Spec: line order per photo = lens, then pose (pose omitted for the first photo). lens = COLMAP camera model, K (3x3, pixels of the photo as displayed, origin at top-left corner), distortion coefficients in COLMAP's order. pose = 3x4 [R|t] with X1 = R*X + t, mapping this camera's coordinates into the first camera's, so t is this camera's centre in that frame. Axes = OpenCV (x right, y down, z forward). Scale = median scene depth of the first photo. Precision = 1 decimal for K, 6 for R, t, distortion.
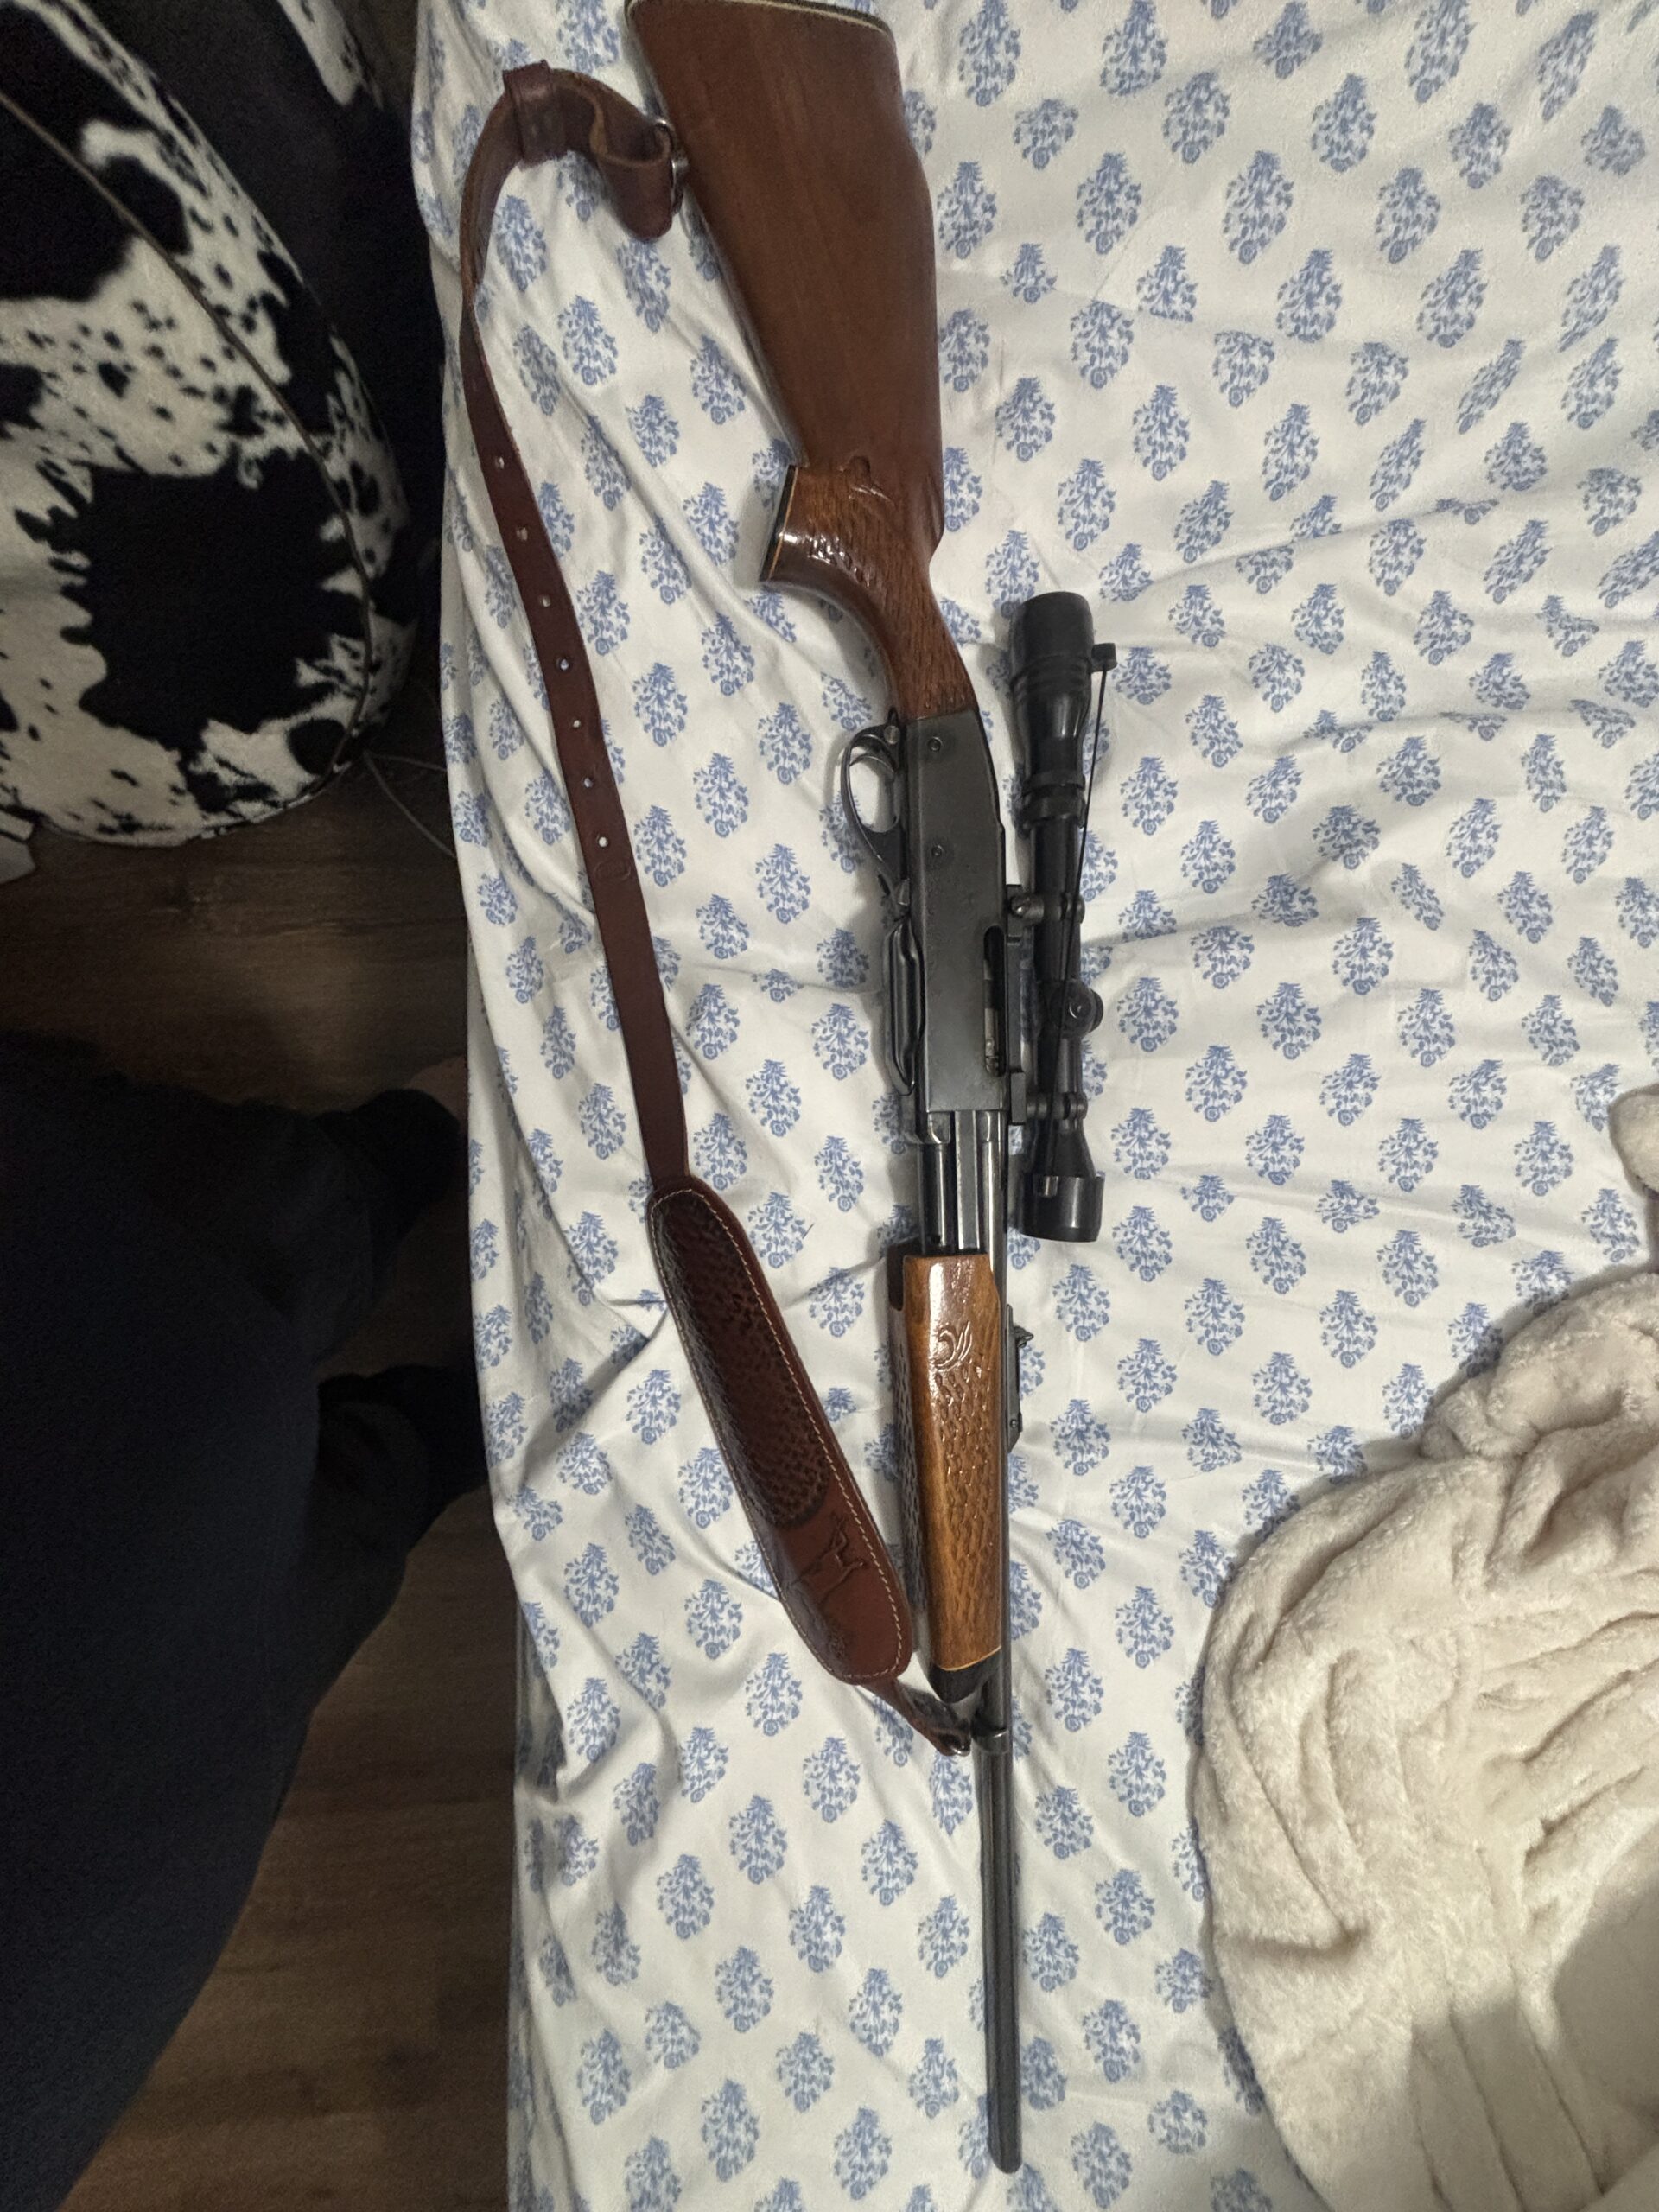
lens RADIAL K [[880.6, 0, 829.5], [0, 880.6, 1106.0], [0, 0, 1]] dist [-0.000127, -0.006001]
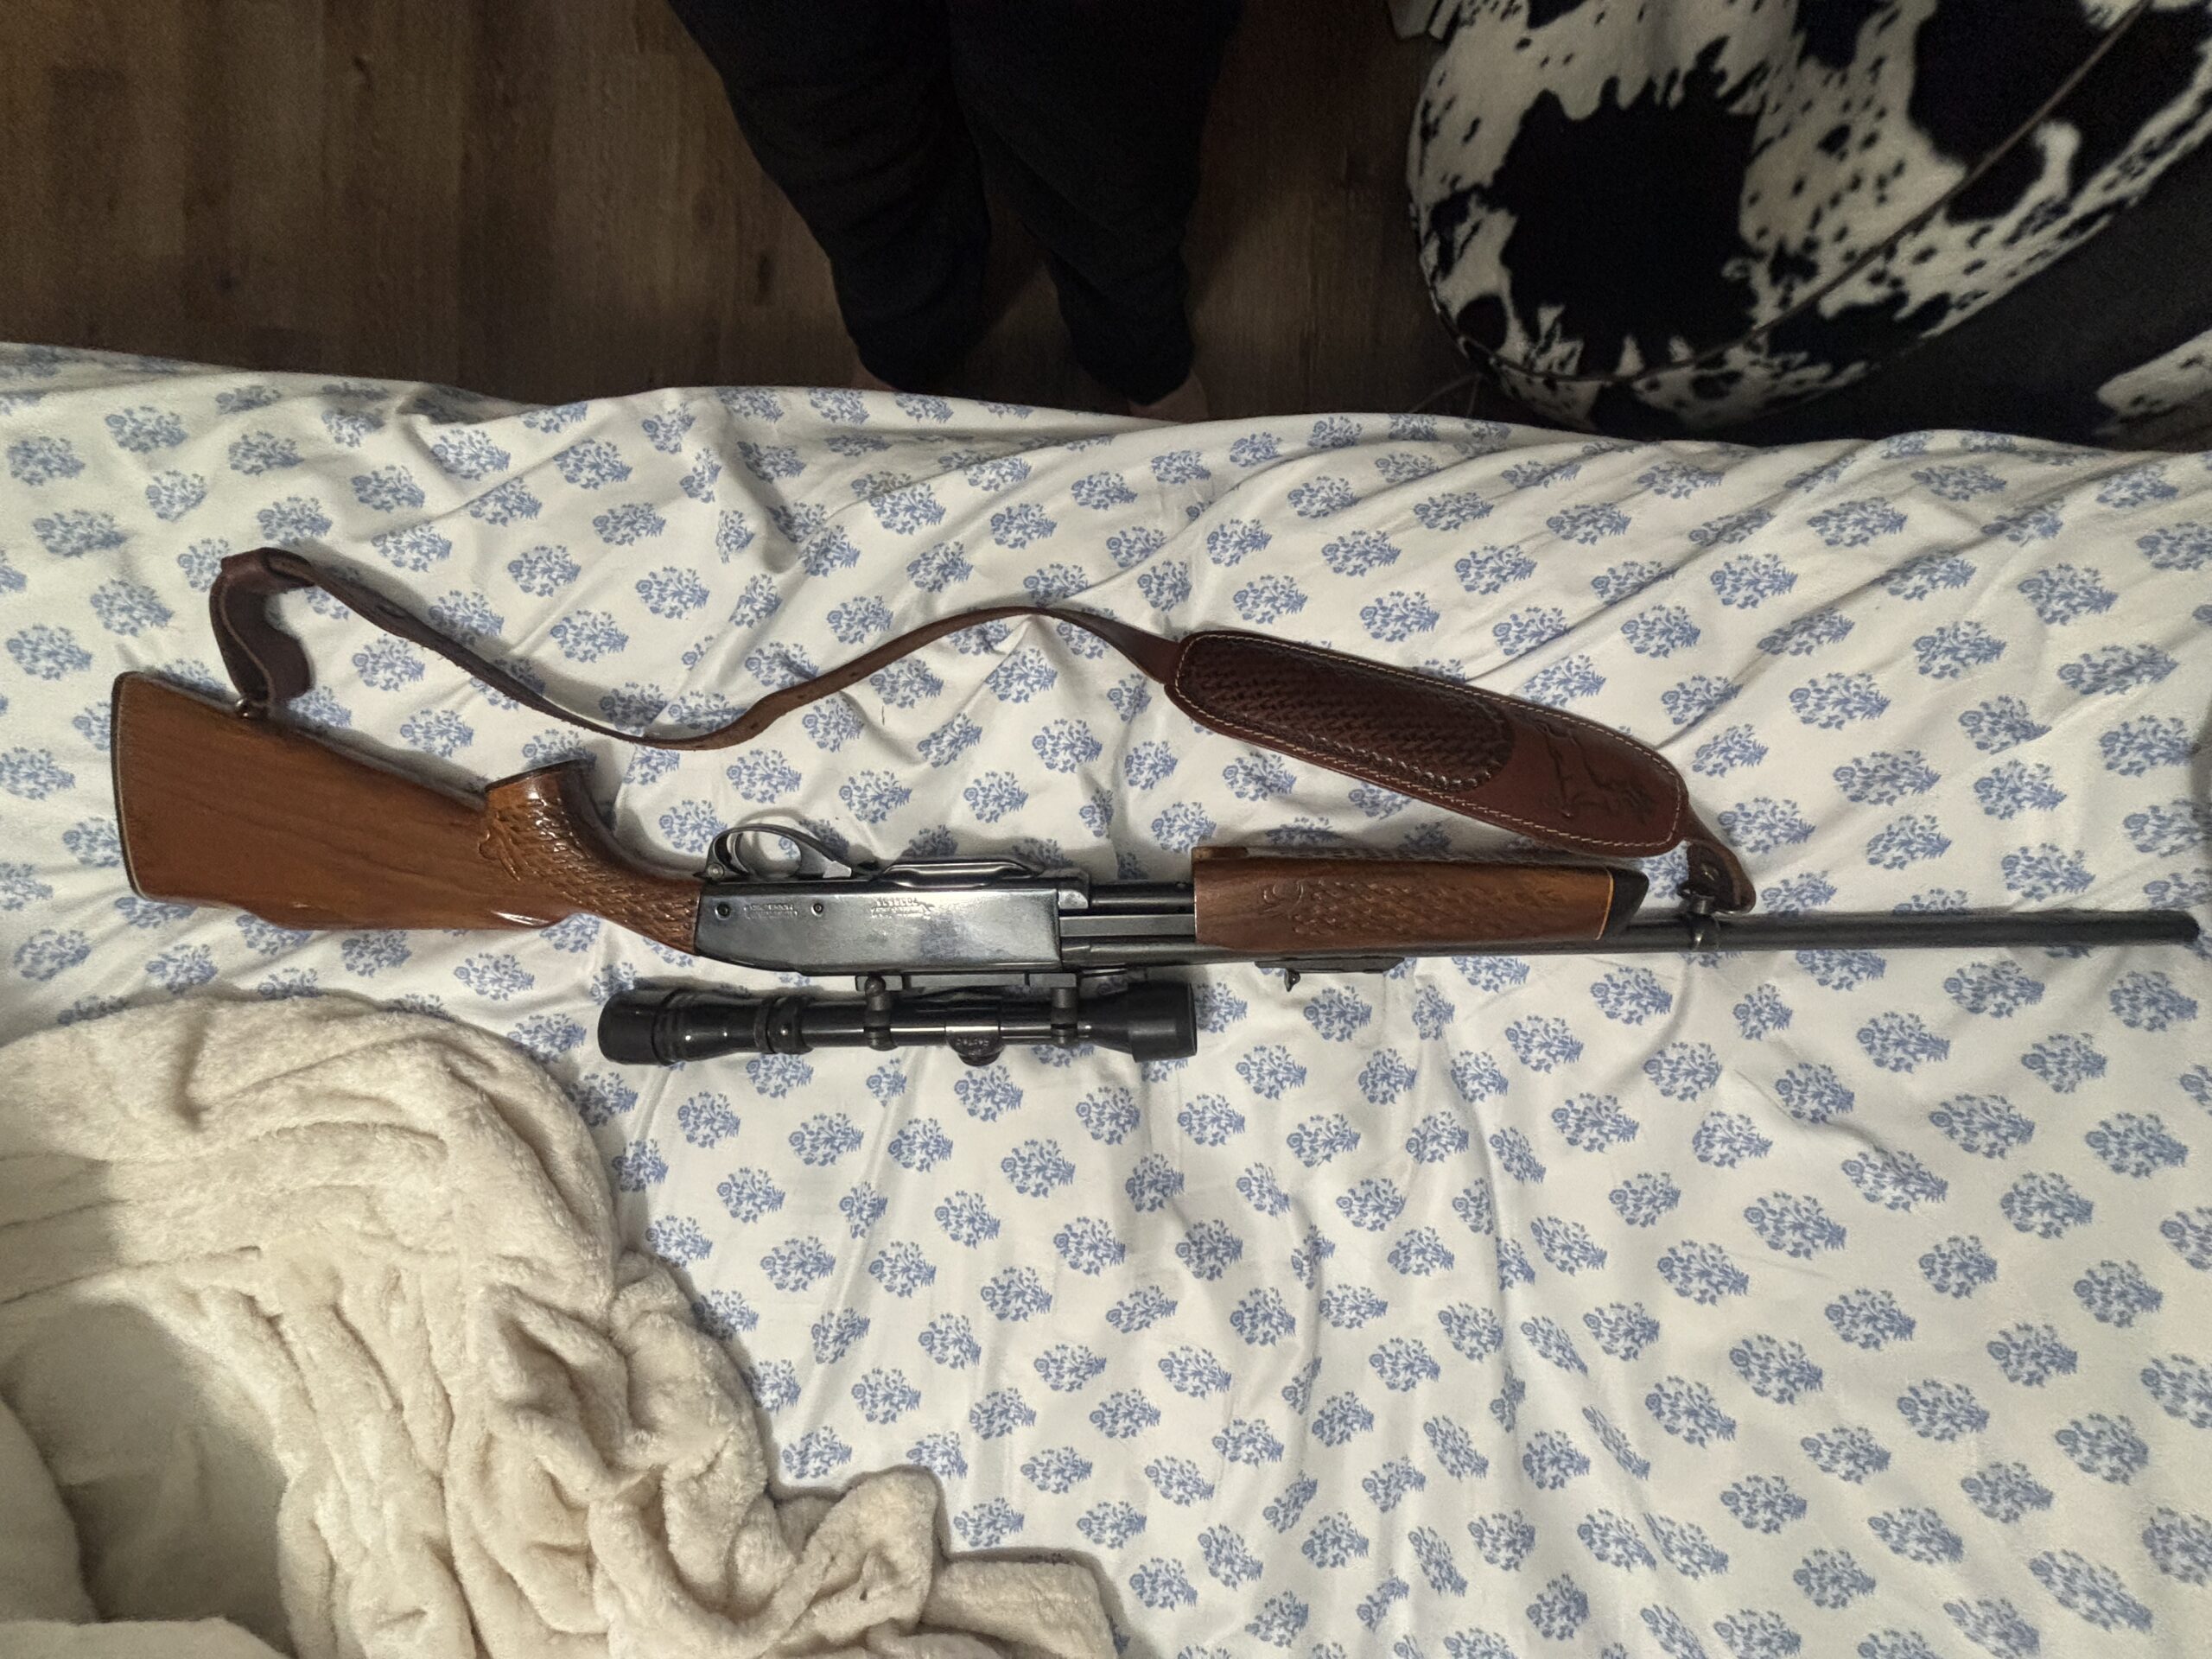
lens RADIAL K [[880.6, 0, 1106.0], [0, 880.6, 829.5], [0, 0, 1]] dist [-0.000127, -0.006001]
pose [[-0.110518, 0.993873, 0.001447, 0.097043], [-0.993485, -0.110515, 0.027829, -0.151746], [0.027818, 0.001638, 0.999612, -0.052889]]
